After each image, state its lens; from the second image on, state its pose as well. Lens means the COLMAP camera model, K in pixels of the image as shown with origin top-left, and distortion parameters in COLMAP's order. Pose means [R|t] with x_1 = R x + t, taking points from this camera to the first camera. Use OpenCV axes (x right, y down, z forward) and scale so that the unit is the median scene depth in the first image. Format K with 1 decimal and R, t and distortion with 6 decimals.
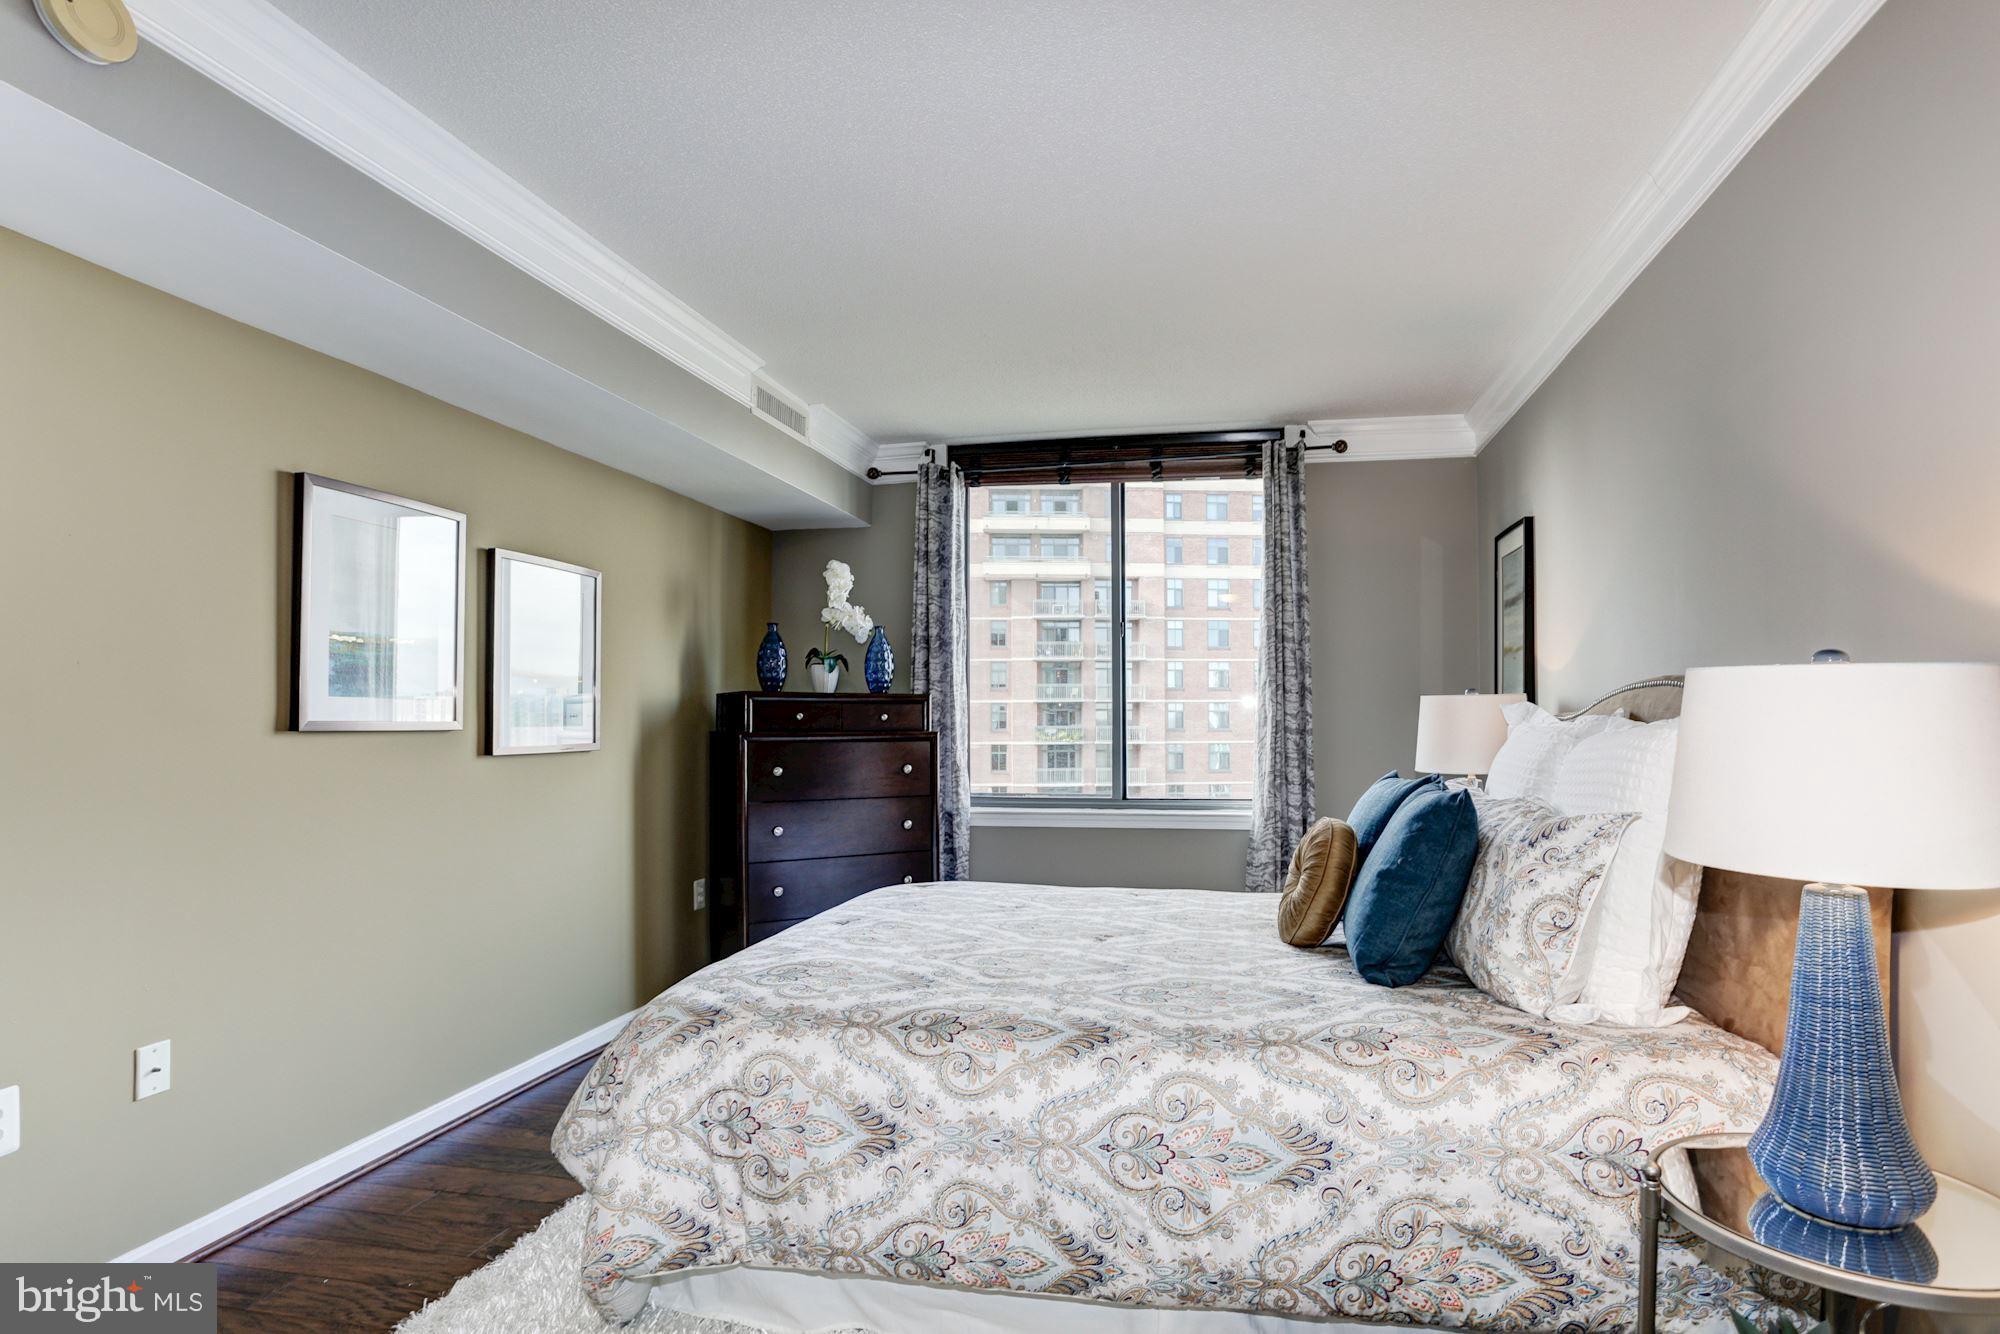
lens RADIAL K [[1022.1, 0, 1028.9], [0, 1022.1, 712.3], [0, 0, 1]] dist [-0.013917, 0.001588]
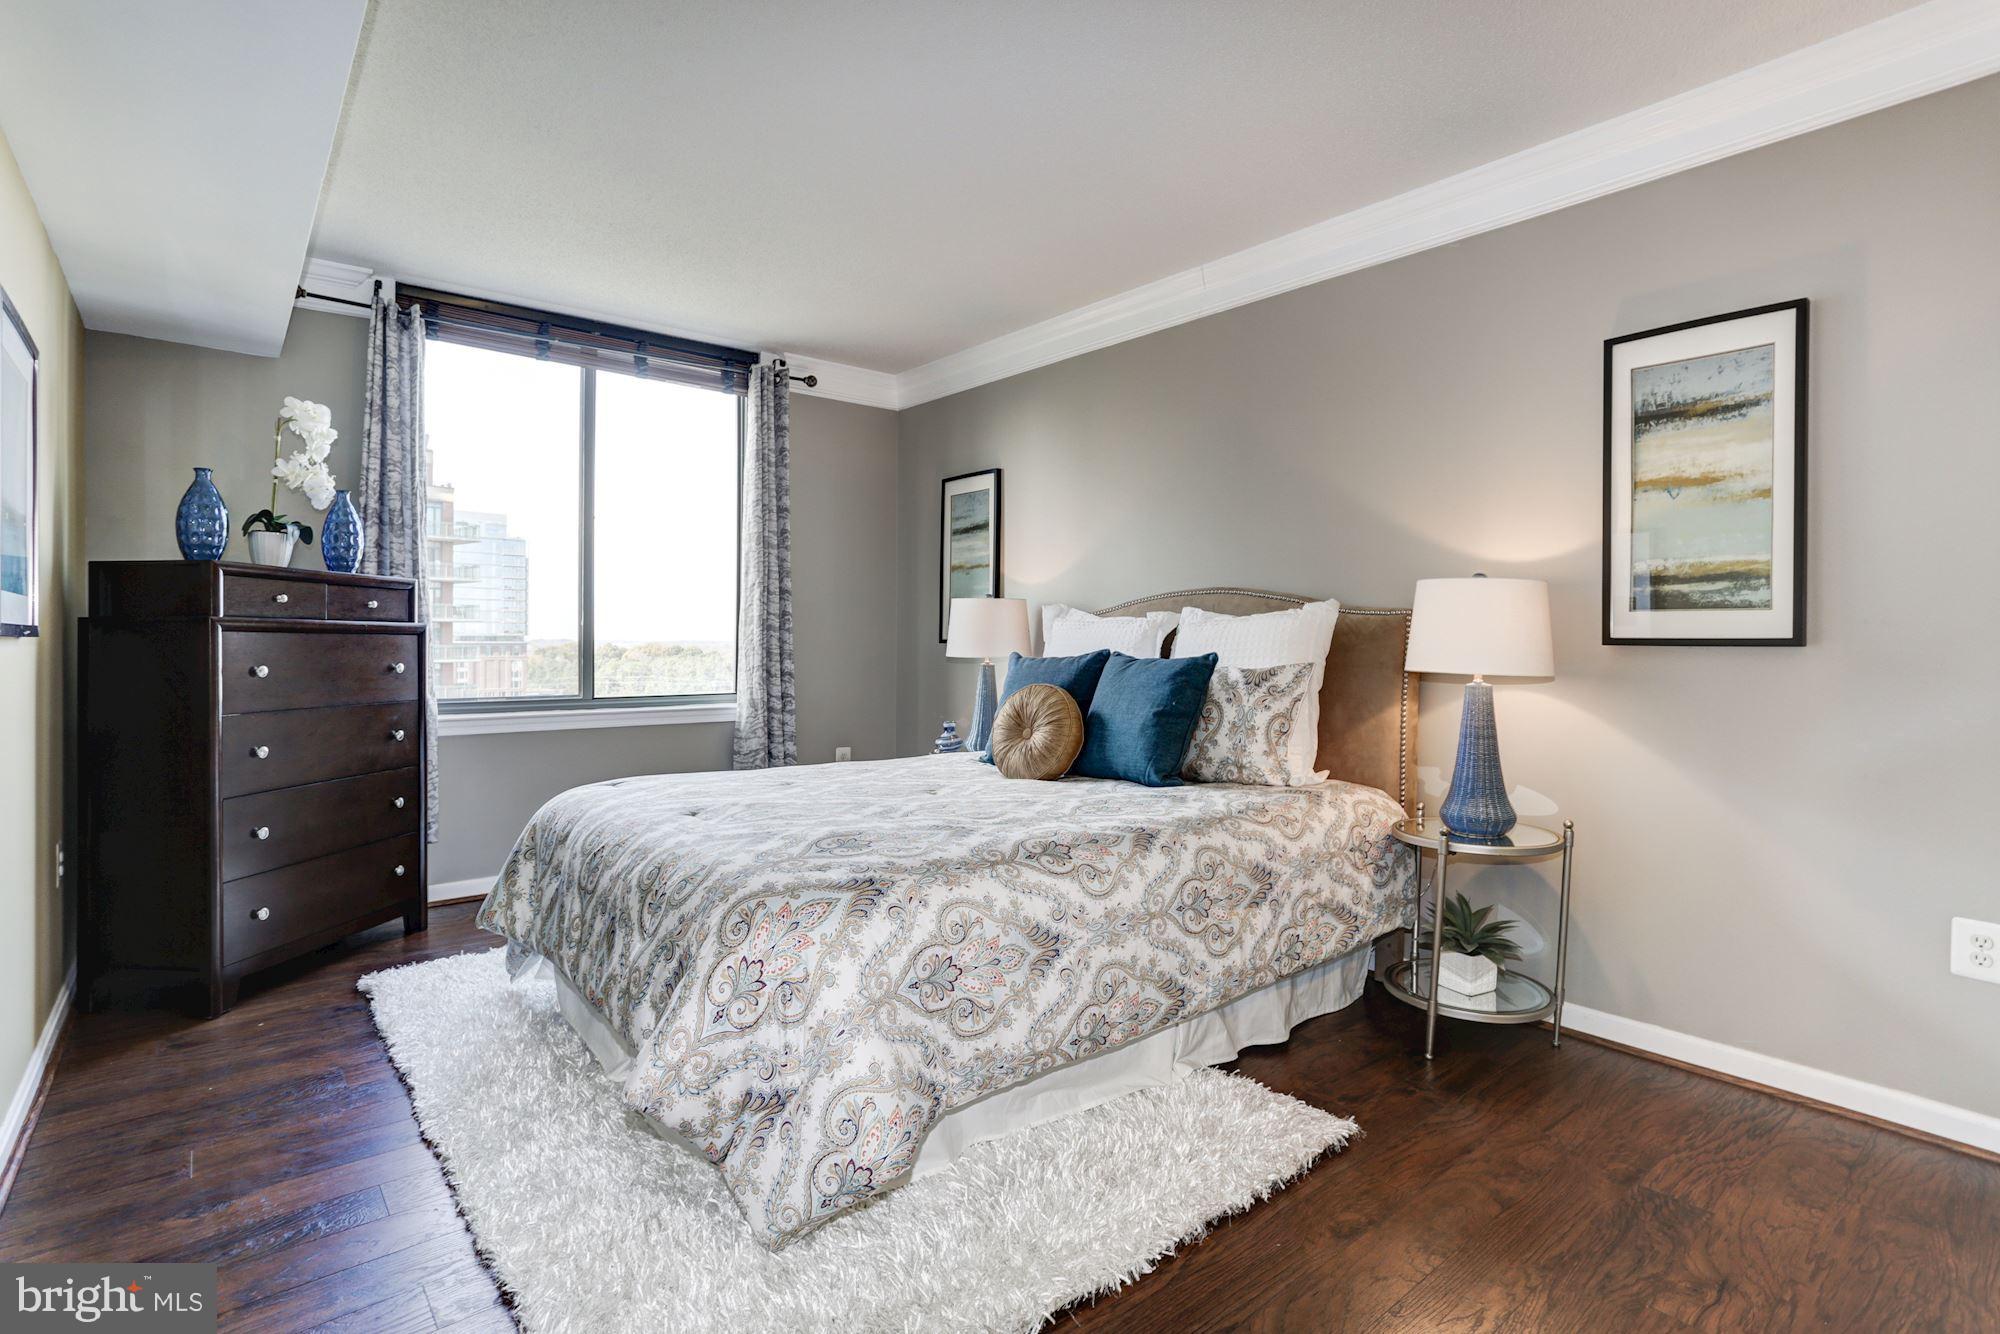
lens RADIAL K [[964.7, 0, 999.1], [0, 964.7, 650.2], [0, 0, 1]] dist [-0.000452, 0.004652]
pose [[0.654213, -0.007516, 0.756273, -0.982513], [-0.007512, 0.999837, 0.016434, 0.058847], [-0.756273, -0.016433, 0.654050, 0.323936]]
